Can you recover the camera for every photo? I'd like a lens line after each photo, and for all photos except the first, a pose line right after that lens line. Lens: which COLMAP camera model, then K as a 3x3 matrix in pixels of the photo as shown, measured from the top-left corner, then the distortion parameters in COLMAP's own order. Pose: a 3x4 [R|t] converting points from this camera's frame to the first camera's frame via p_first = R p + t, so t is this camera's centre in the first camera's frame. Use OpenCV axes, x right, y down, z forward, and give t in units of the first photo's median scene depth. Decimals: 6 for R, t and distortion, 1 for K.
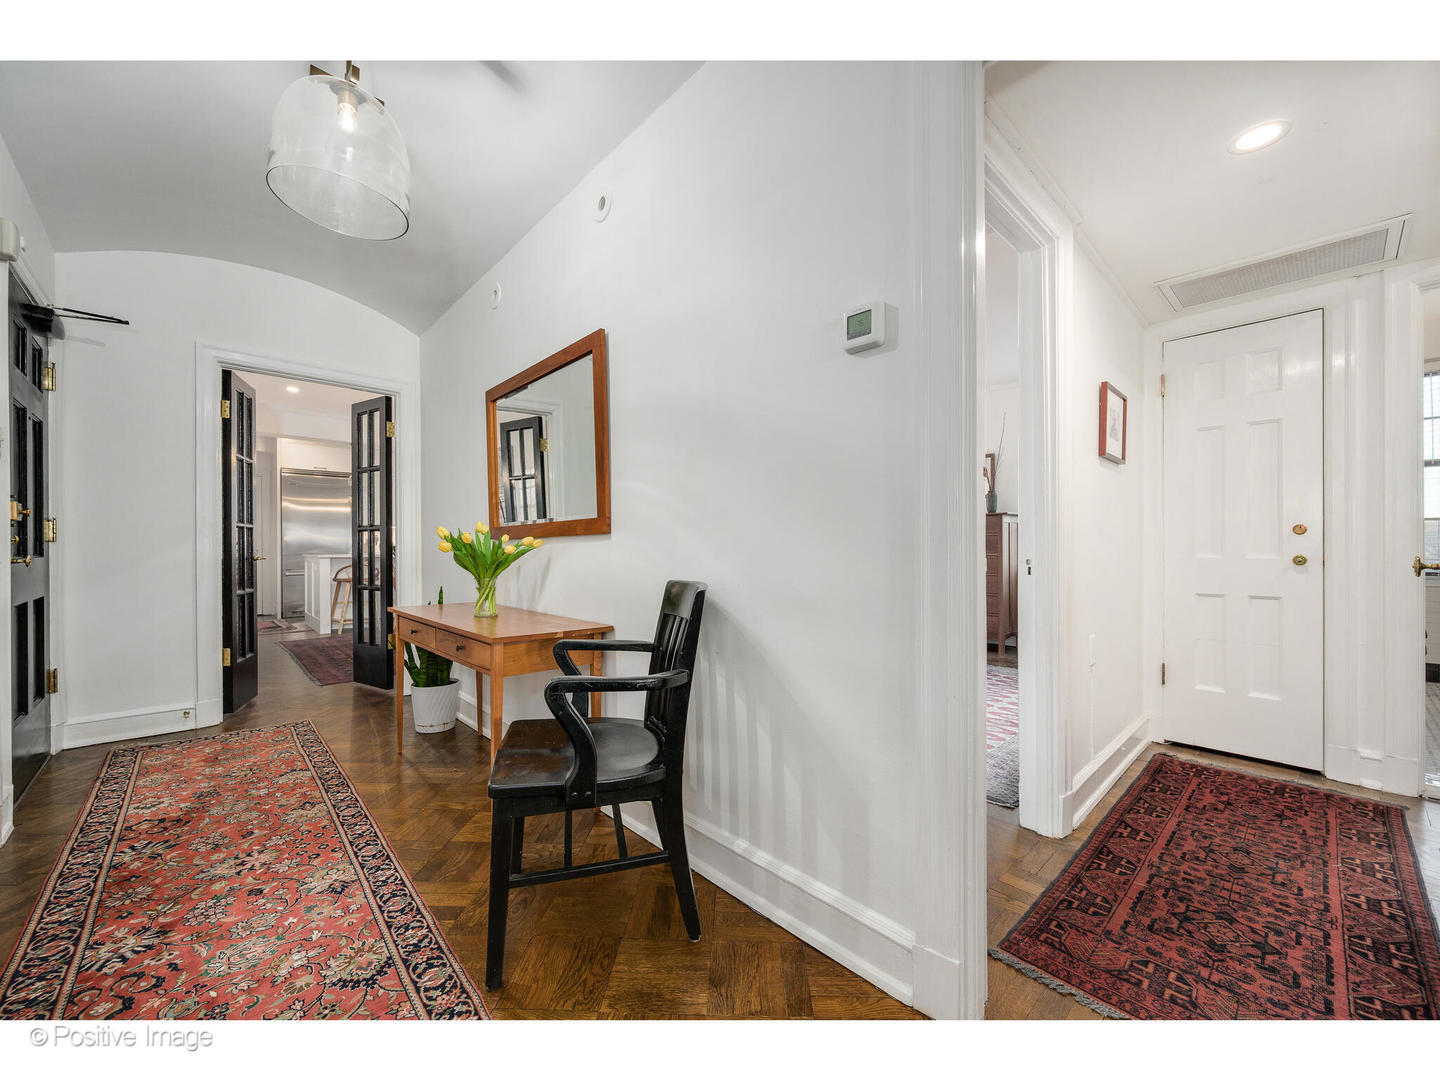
lens RADIAL K [[566.2, 0, 719.4], [0, 566.2, 544.9], [0, 0, 1]] dist [-0.000728, 0.000028]
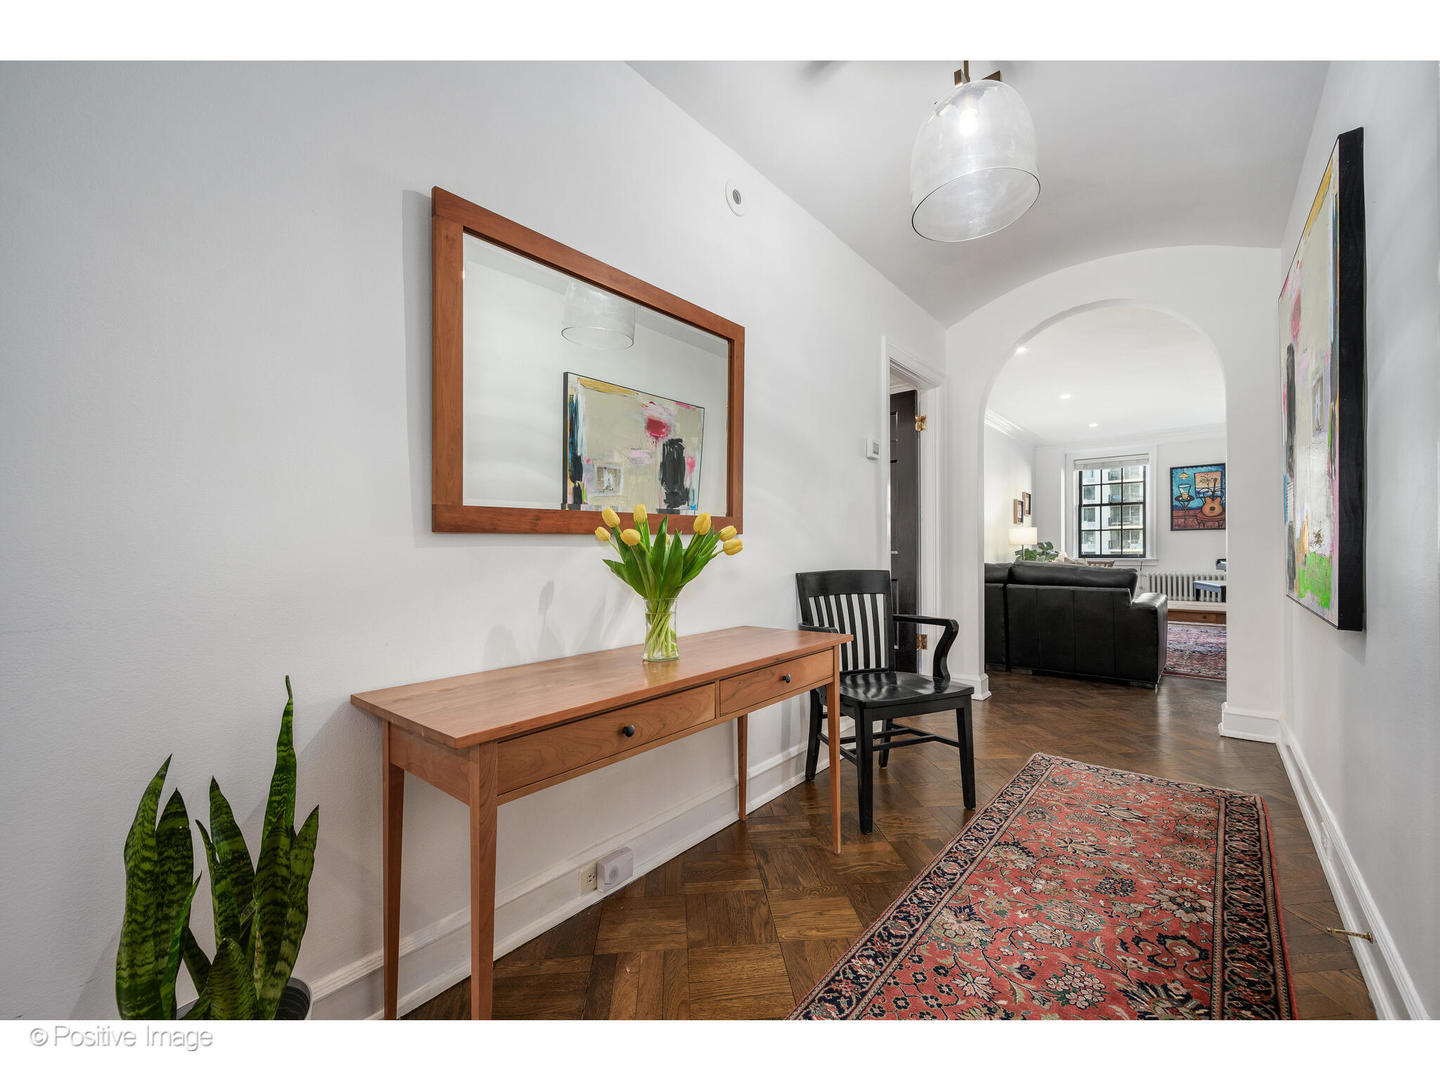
lens RADIAL K [[570.2, 0, 729.1], [0, 570.2, 550.4], [0, 0, 1]] dist [0.001629, 0.000132]
pose [[-0.122210, -0.001894, 0.992502, -1.647268], [0.009143, 0.999954, 0.003034, 0.005178], [-0.992462, 0.009445, -0.122187, 1.582789]]
